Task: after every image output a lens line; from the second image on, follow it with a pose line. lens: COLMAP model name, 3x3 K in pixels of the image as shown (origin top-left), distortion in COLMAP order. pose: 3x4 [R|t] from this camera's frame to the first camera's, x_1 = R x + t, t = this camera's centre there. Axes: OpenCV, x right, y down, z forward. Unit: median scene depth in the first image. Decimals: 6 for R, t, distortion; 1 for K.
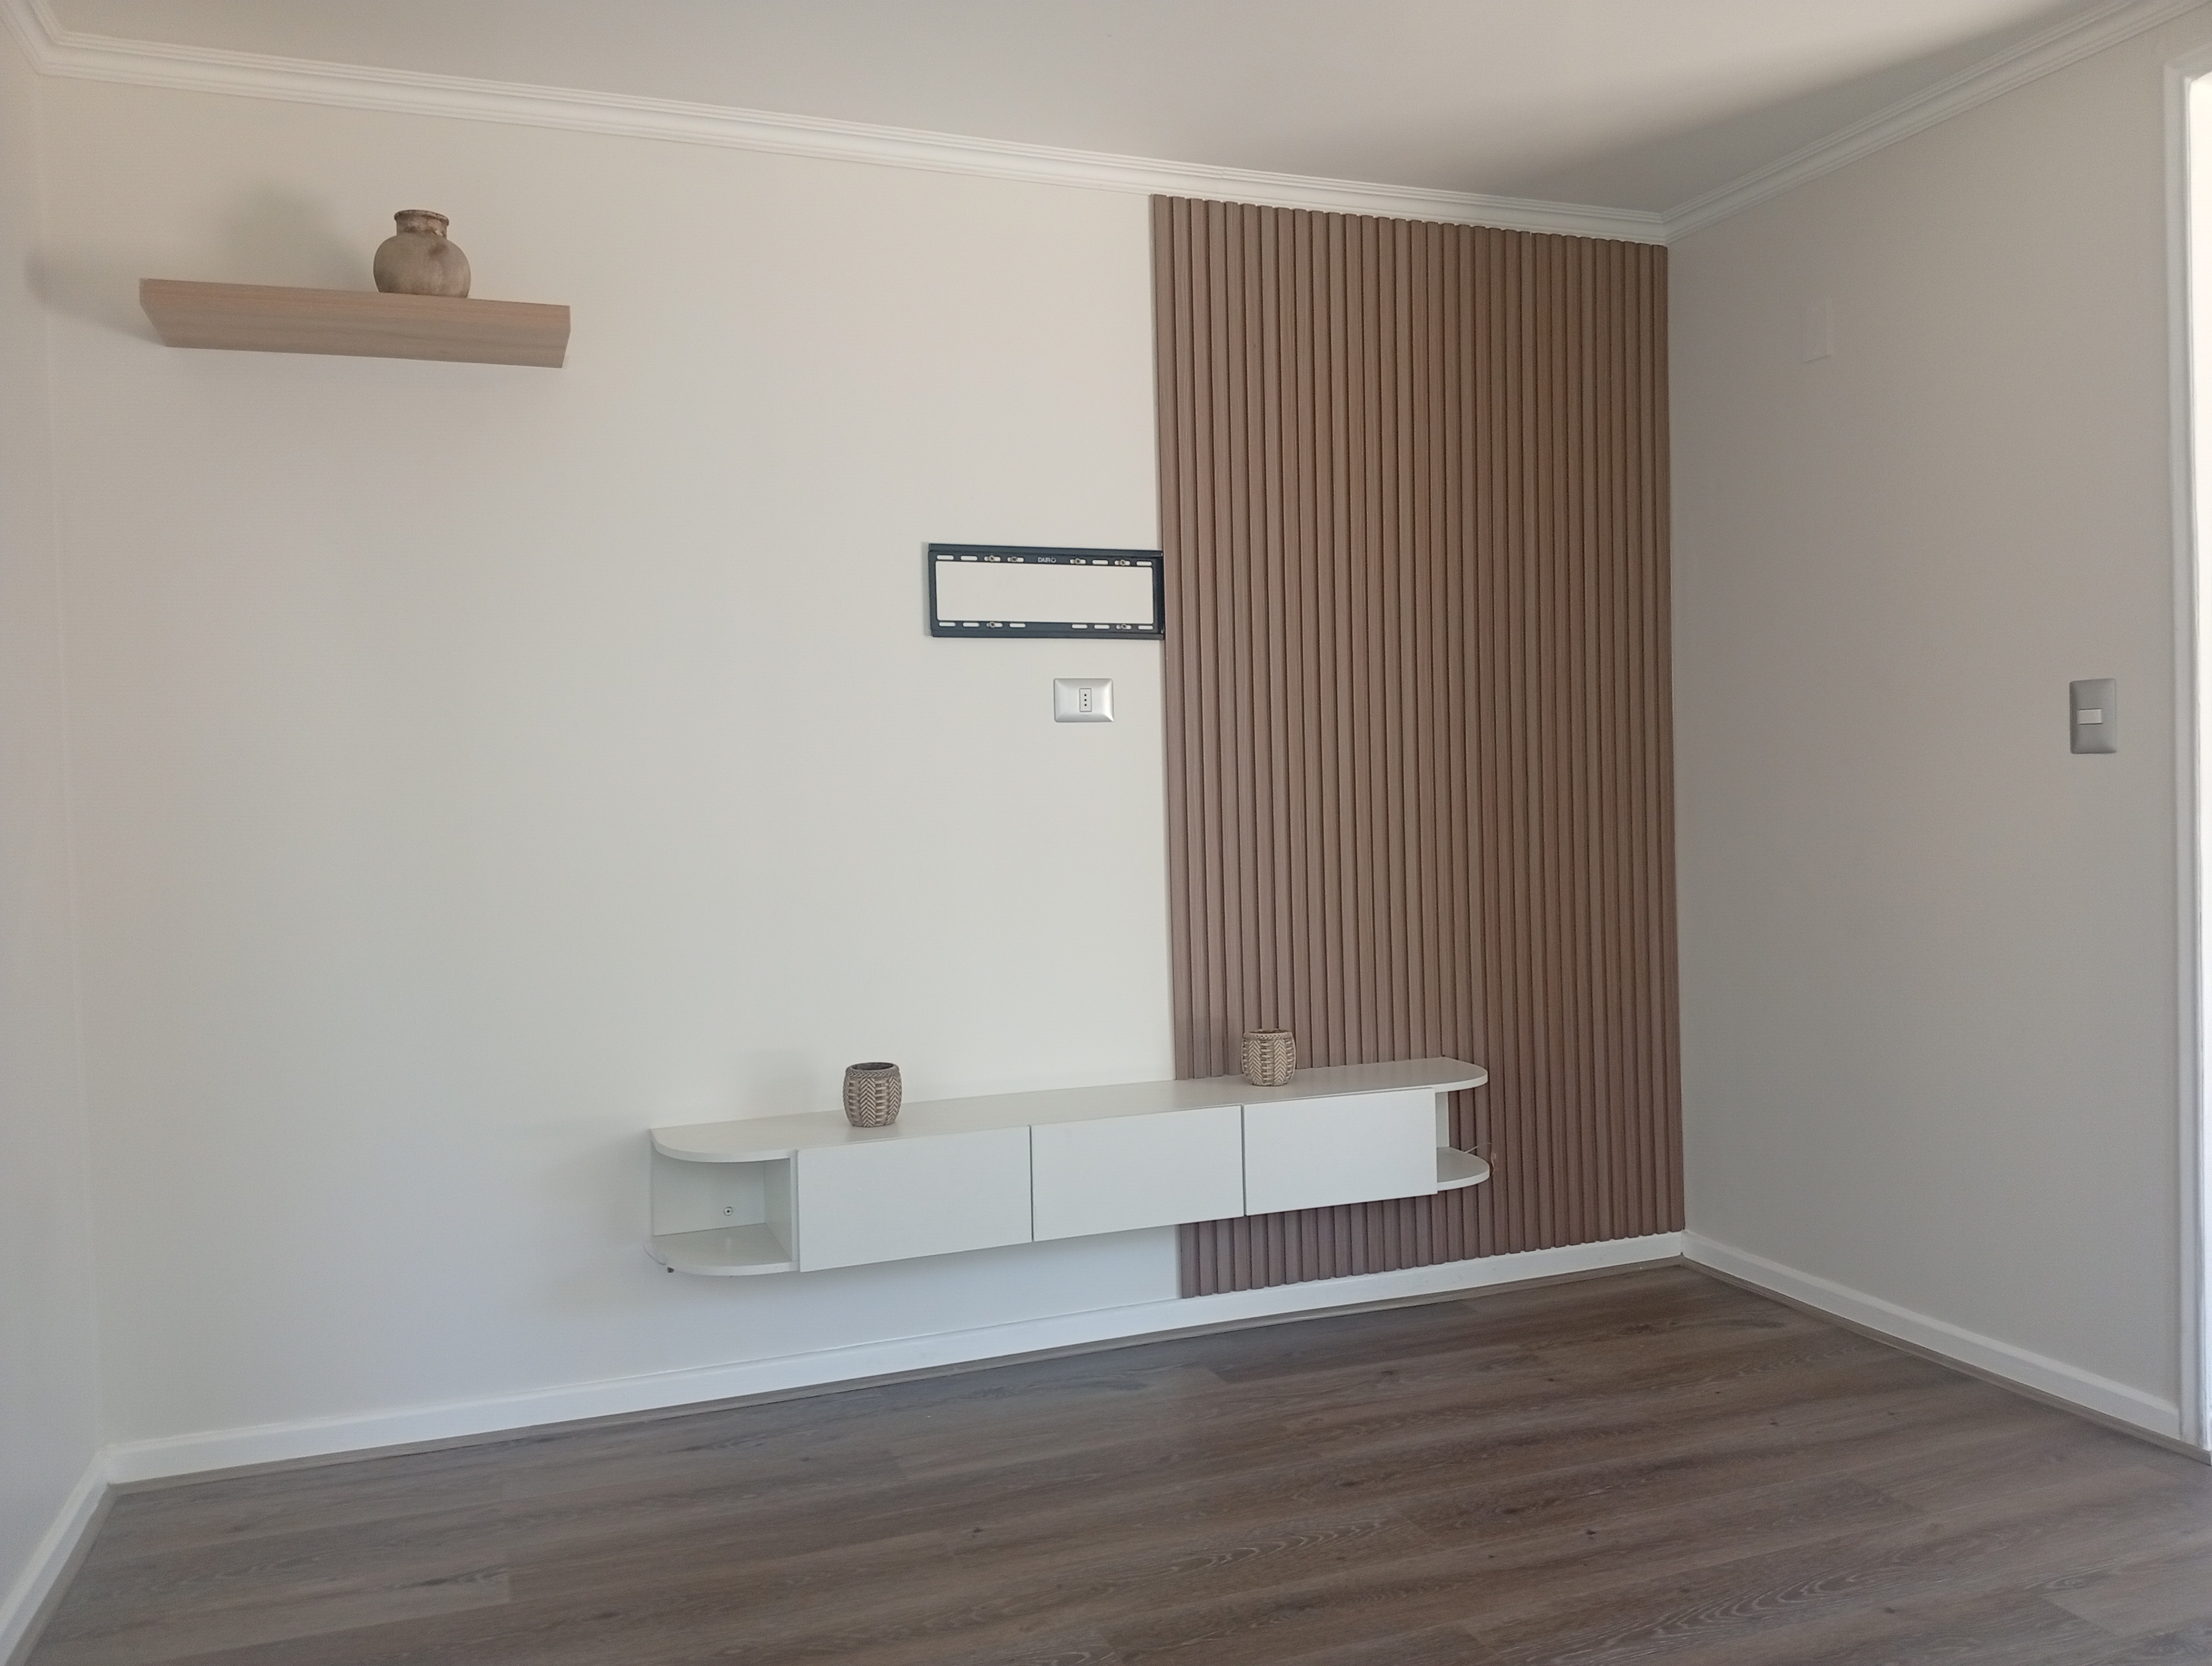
lens RADIAL K [[1704.9, 0, 1111.4], [0, 1704.9, 840.3], [0, 0, 1]] dist [0.068558, -0.129061]
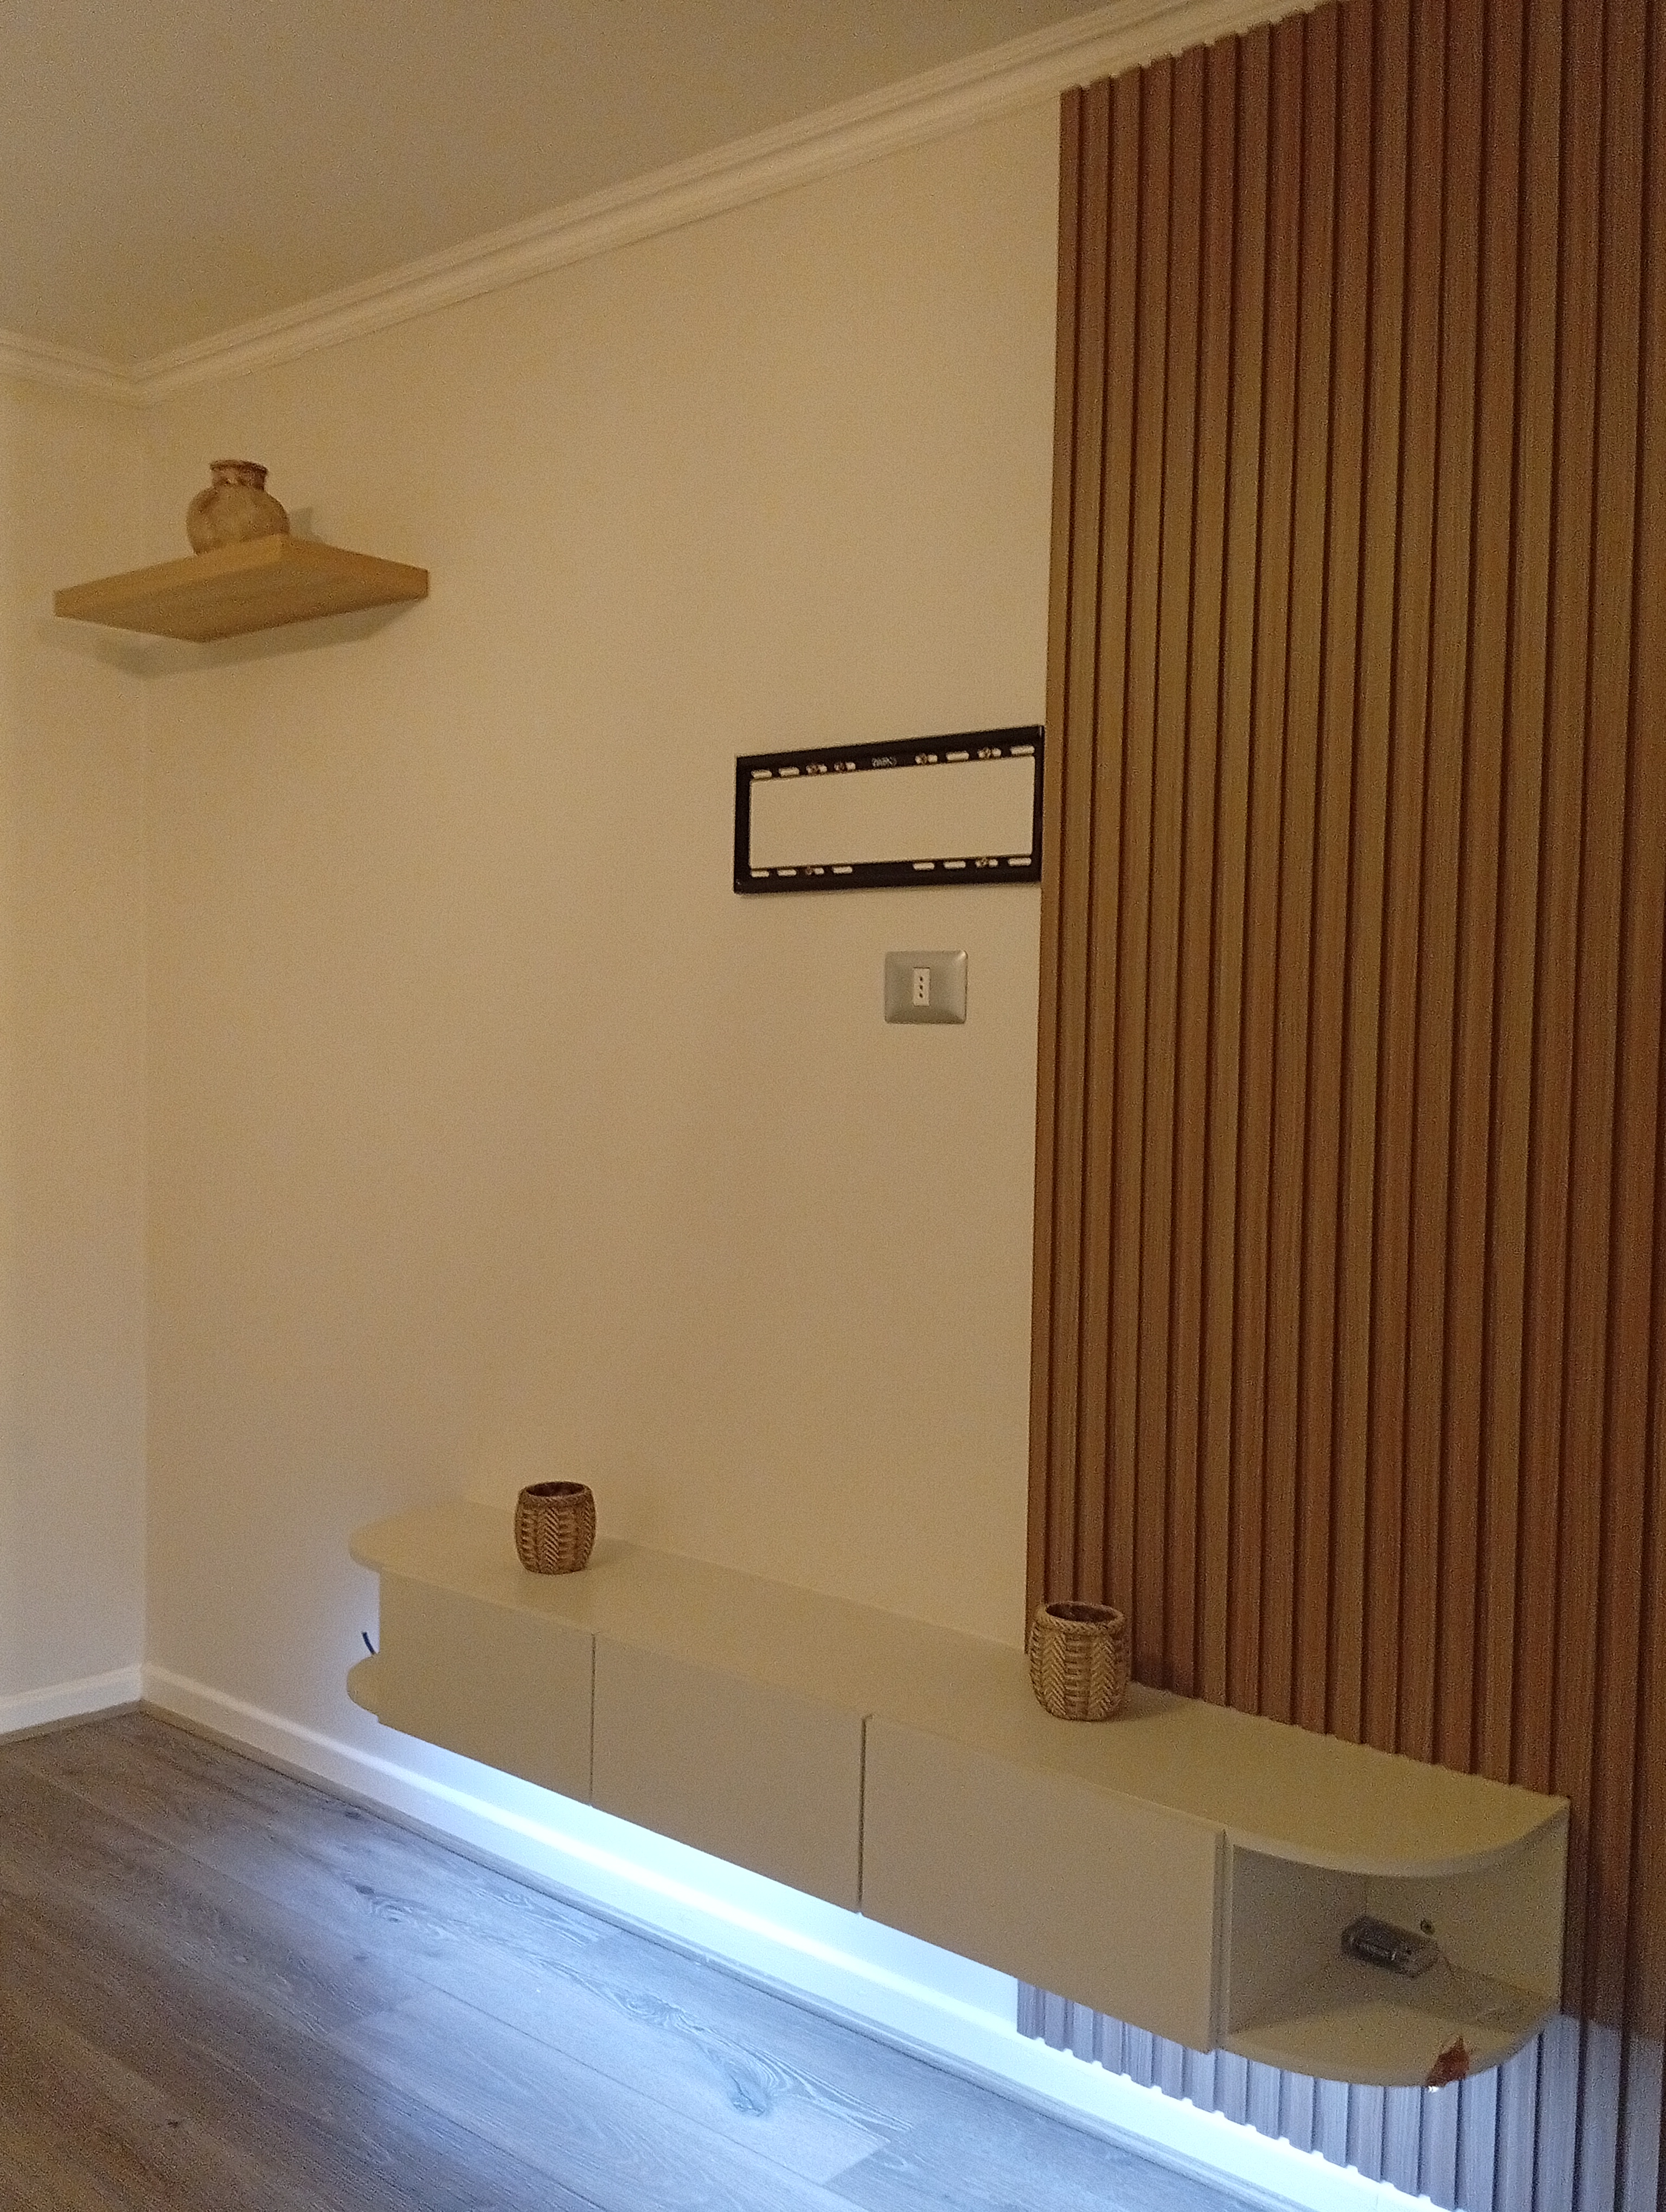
lens RADIAL K [[2050.5, 0, 832.1], [0, 2050.5, 1100.7], [0, 0, 1]] dist [-0.049014, 0.000000]
pose [[0.458577, 0.070259, -0.885873, 0.617401], [-0.044531, 0.997434, 0.056056, -0.082859], [0.887538, 0.013743, 0.460529, 0.646524]]
